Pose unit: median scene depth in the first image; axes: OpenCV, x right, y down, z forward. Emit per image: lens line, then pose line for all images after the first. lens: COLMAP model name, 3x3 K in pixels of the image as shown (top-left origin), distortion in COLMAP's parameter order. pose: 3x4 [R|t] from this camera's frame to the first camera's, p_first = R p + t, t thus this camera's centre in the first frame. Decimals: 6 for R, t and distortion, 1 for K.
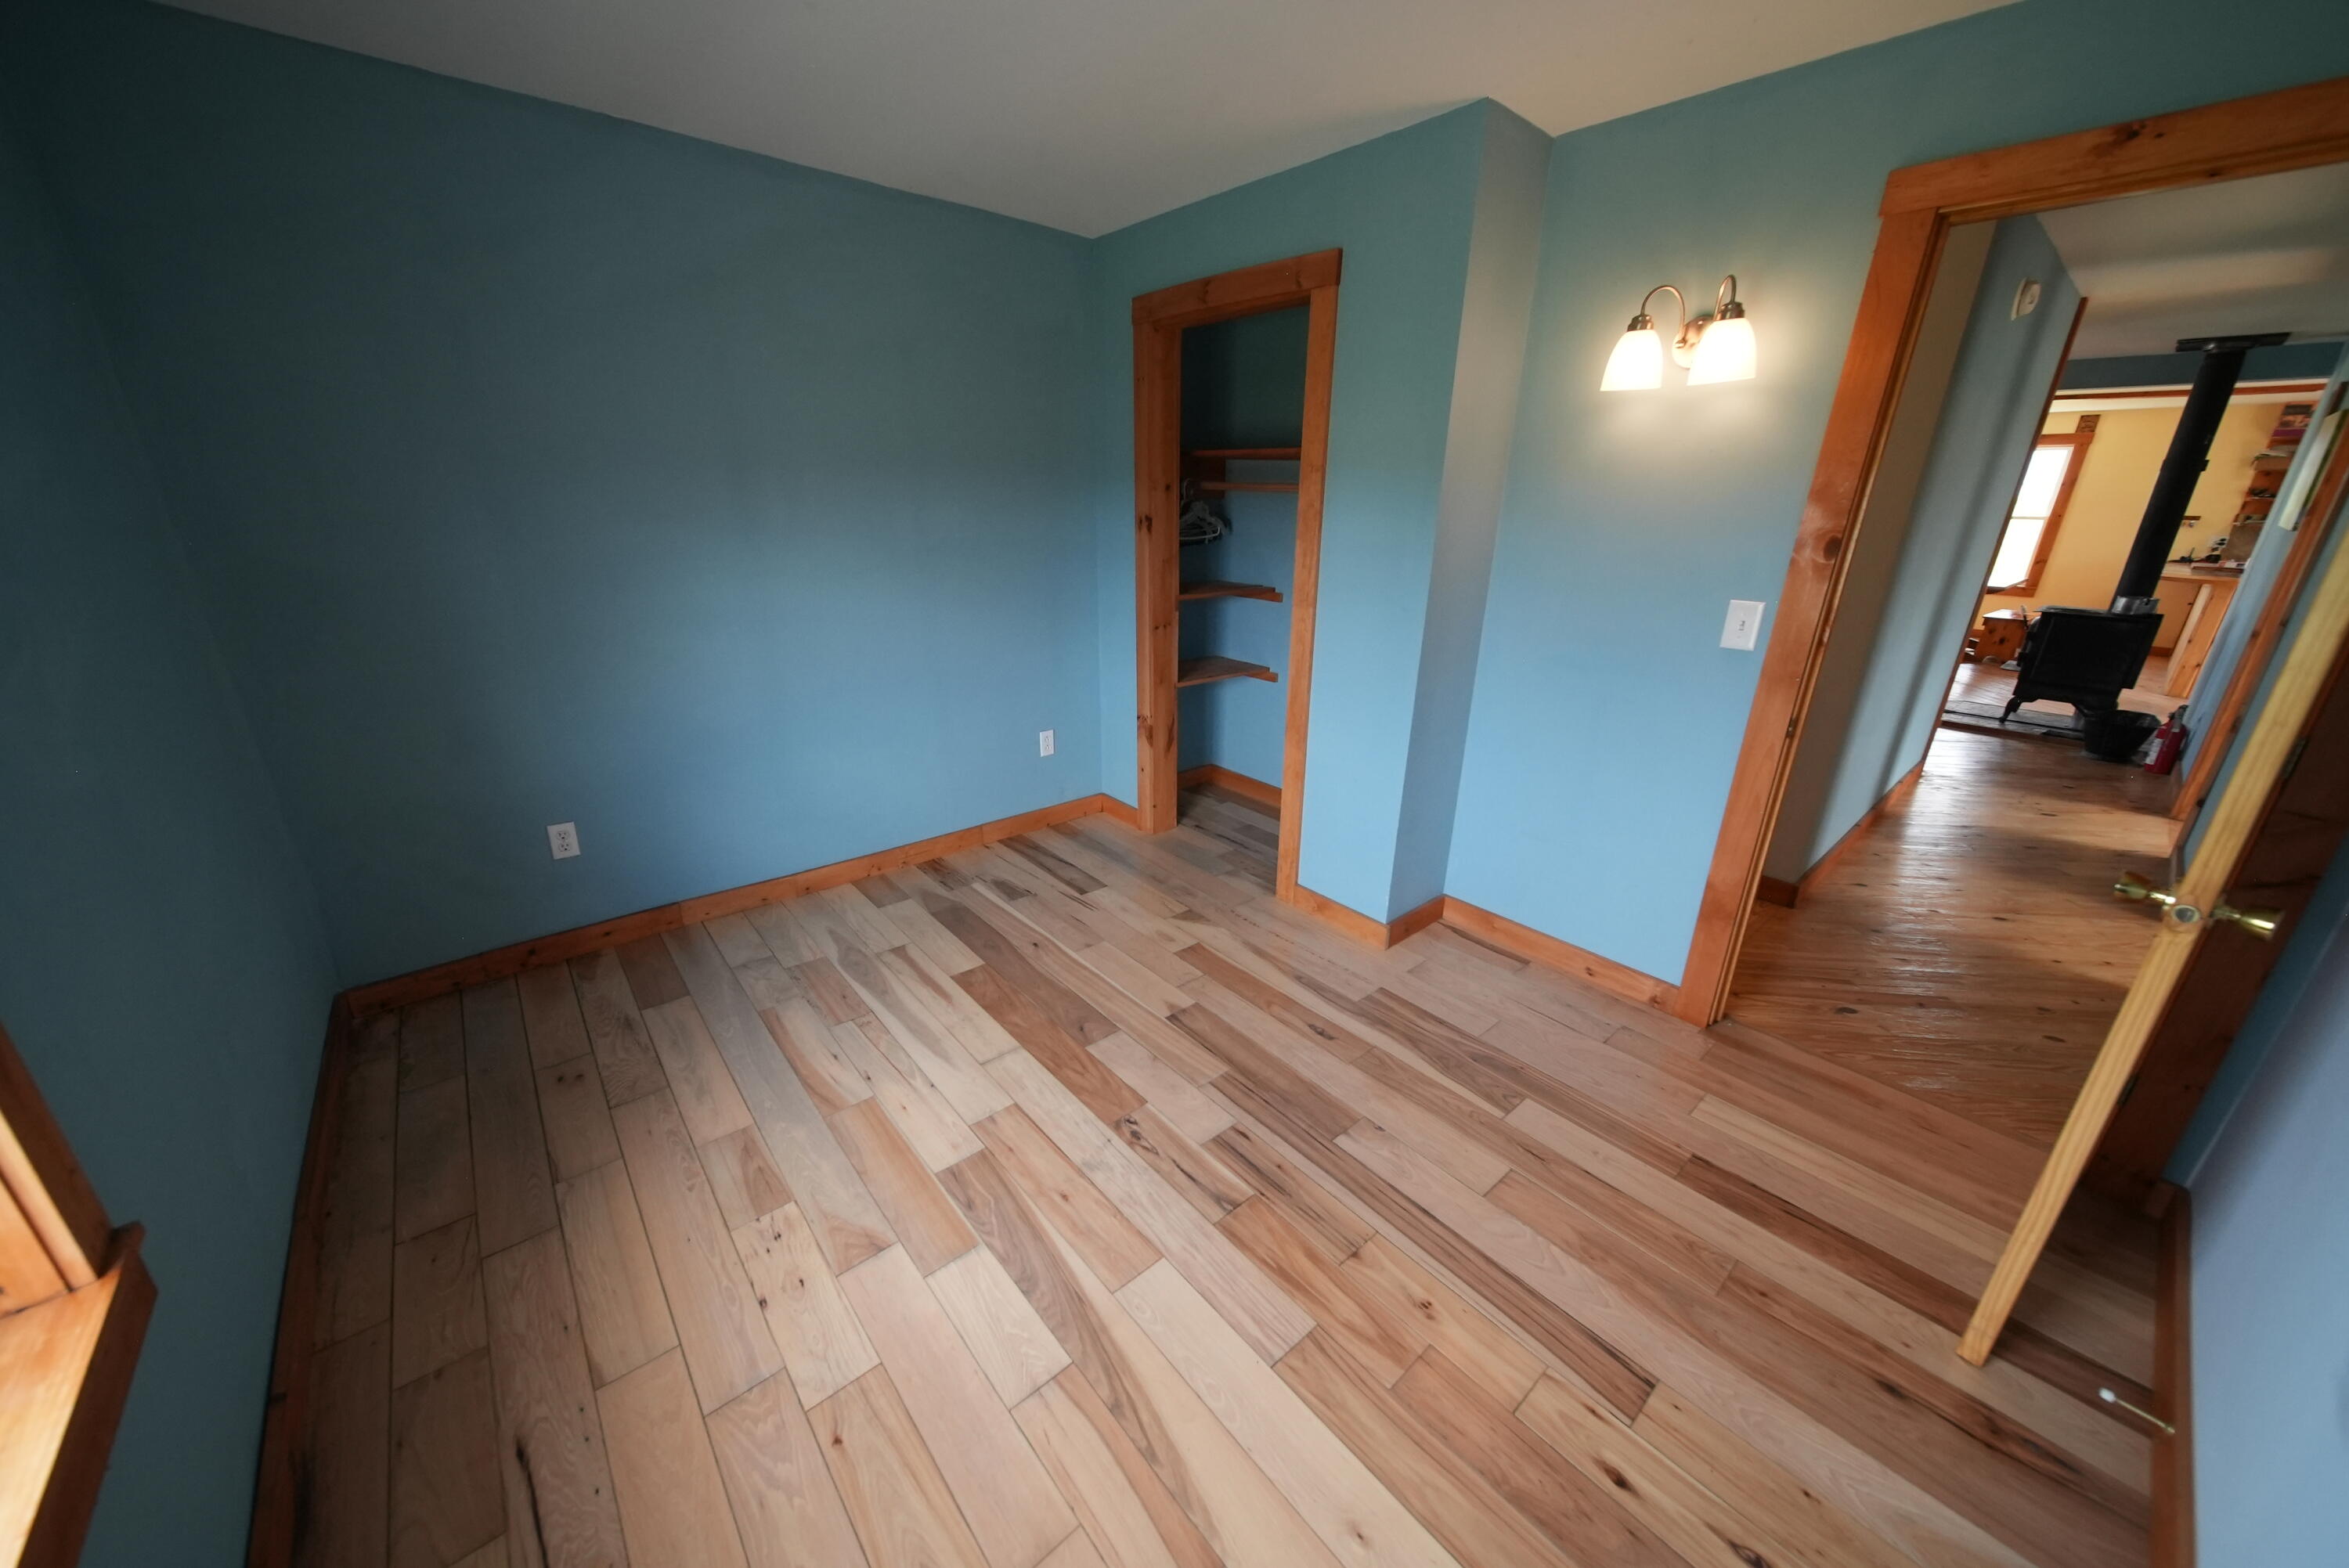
lens RADIAL K [[818.2, 0, 1169.1], [0, 818.2, 792.9], [0, 0, 1]] dist [-0.000793, -0.001531]
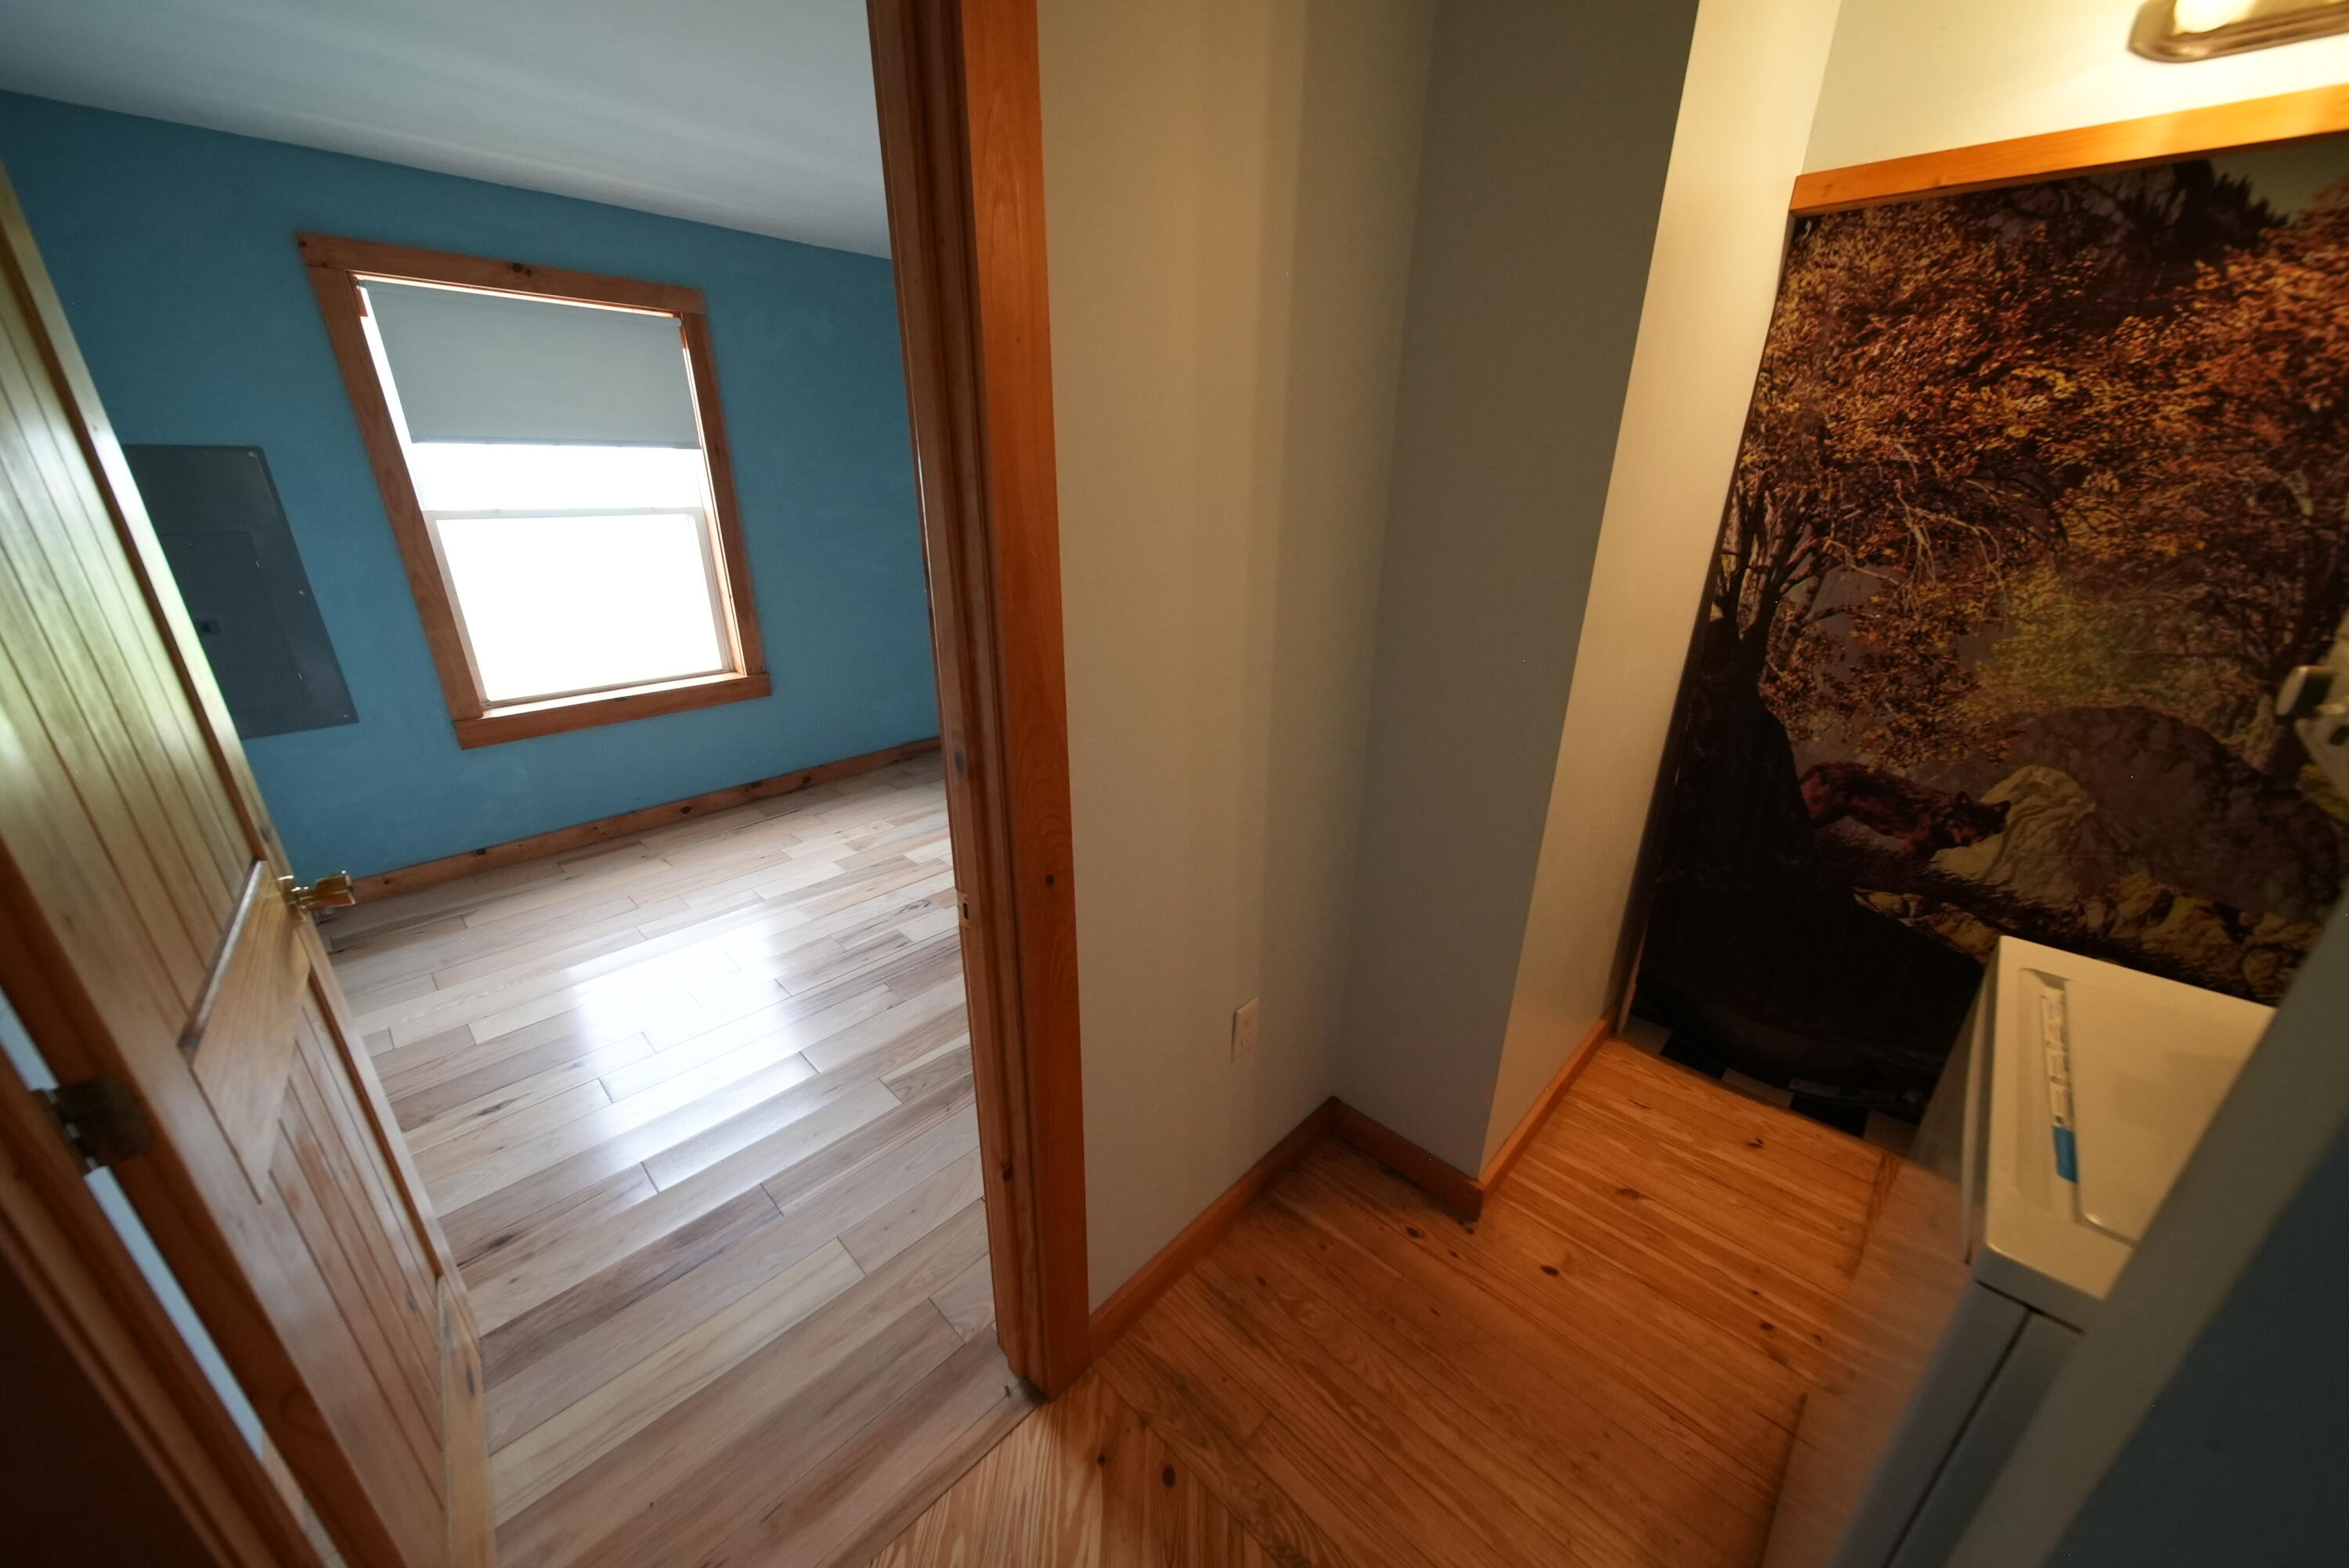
lens RADIAL K [[818.2, 0, 1169.1], [0, 818.2, 792.9], [0, 0, 1]] dist [-0.000793, -0.001531]
pose [[0.102917, 0.348550, -0.931623, 1.518067], [-0.346945, 0.890355, 0.294783, -0.425983], [0.932222, 0.292884, 0.212560, 1.195081]]
